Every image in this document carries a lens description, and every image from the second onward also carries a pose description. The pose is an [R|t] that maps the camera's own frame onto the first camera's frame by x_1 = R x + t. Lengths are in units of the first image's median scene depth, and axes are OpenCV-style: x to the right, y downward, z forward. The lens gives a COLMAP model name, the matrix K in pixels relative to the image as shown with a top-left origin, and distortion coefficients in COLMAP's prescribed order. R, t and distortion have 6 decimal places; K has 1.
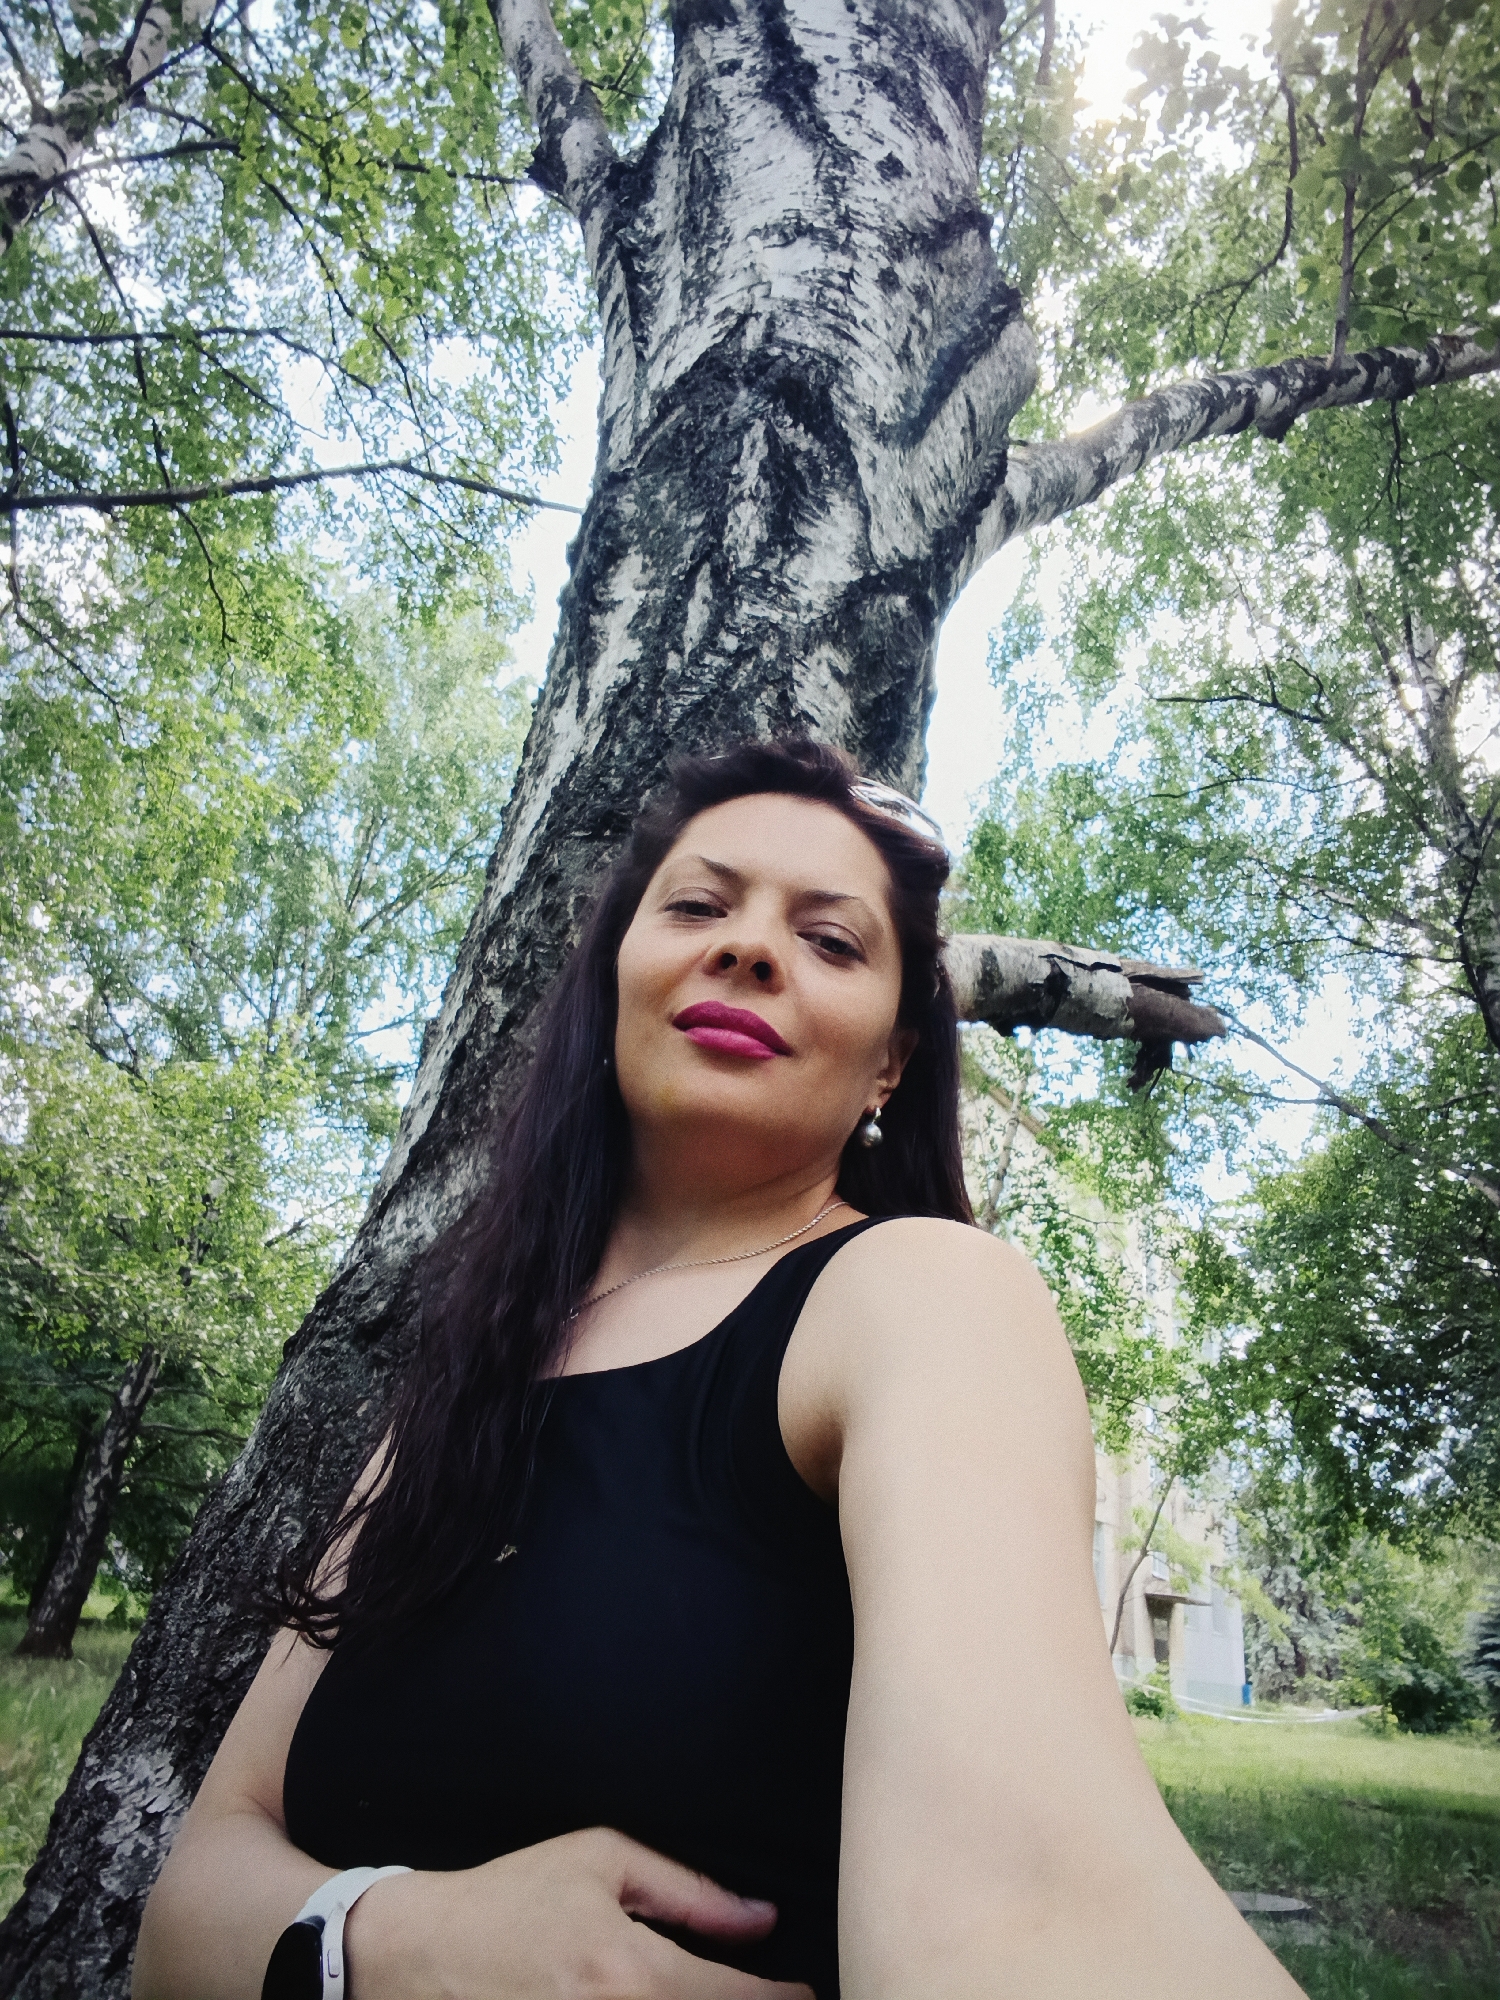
lens RADIAL K [[1279.9, 0, 751.8], [0, 1279.9, 1000.8], [0, 0, 1]] dist [0.028783, -0.015938]
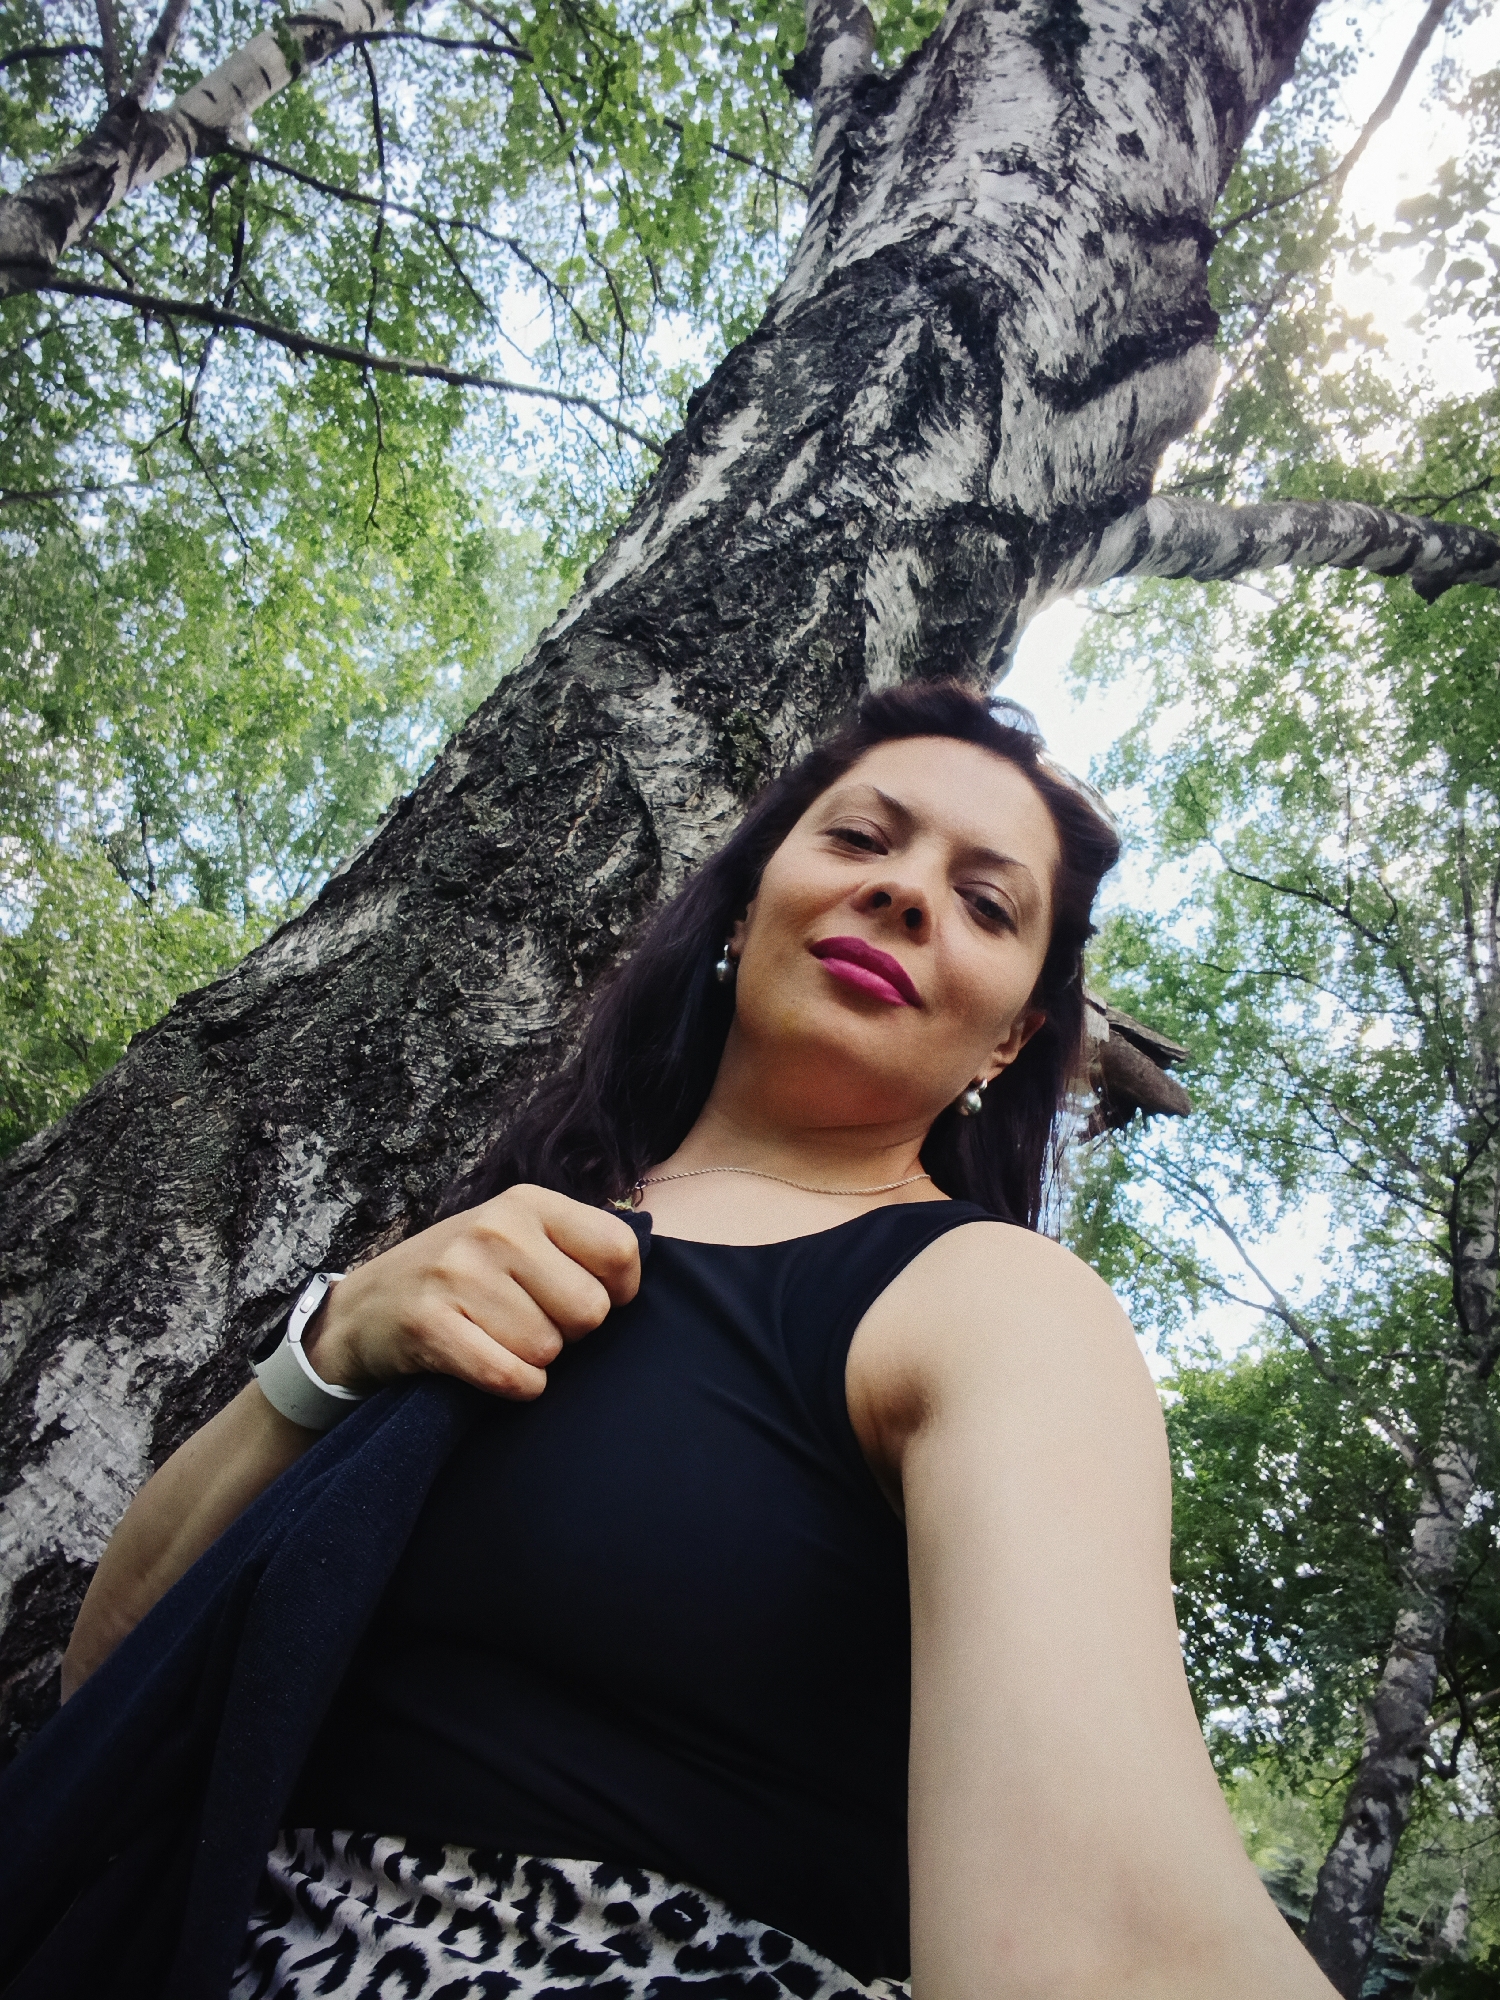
lens RADIAL K [[1279.9, 0, 747.0], [0, 1279.9, 1002.1], [0, 0, 1]] dist [0.028783, -0.015938]
pose [[0.948739, 0.315533, -0.018273, 0.053970], [-0.315977, 0.948239, -0.031653, 0.094054], [0.007339, 0.035804, 0.999332, 0.041241]]
